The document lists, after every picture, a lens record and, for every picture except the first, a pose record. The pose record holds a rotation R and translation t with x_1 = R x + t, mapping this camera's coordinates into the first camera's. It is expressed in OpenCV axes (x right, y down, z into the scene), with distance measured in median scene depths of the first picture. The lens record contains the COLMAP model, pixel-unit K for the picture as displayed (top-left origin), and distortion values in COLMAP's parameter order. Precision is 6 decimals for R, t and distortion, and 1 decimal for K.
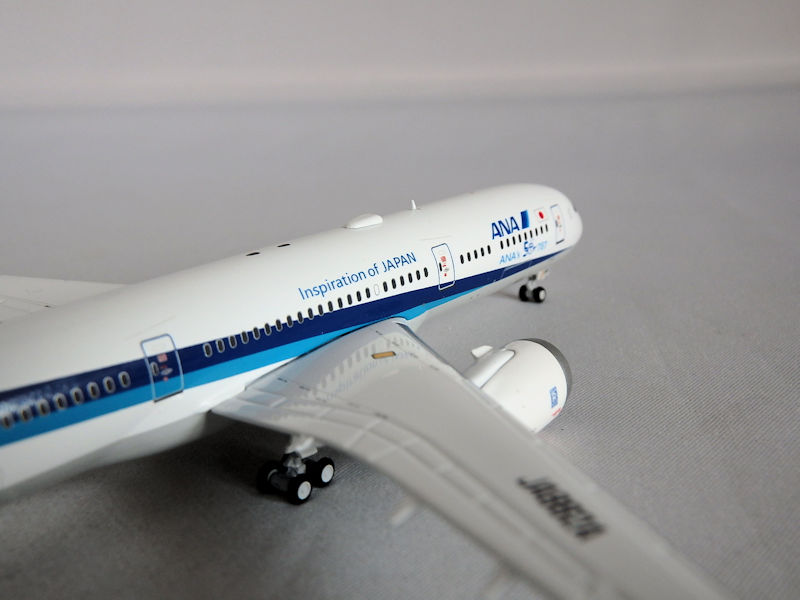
lens RADIAL K [[909.4, 0, 400.0], [0, 909.4, 300.0], [0, 0, 1]] dist [0.117218, 0.003039]
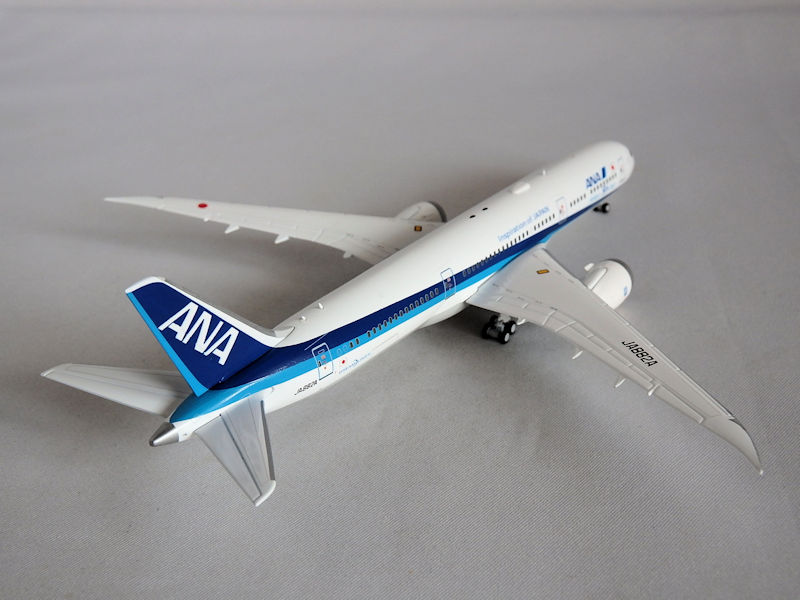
lens RADIAL K [[971.8, 0, 400.0], [0, 971.8, 300.0], [0, 0, 1]] dist [0.067850, 0.005209]
pose [[0.999930, 0.001361, 0.011790, -0.334359], [-0.003979, 0.974345, 0.225025, -0.337333], [-0.011181, -0.225056, 0.974282, -1.032975]]
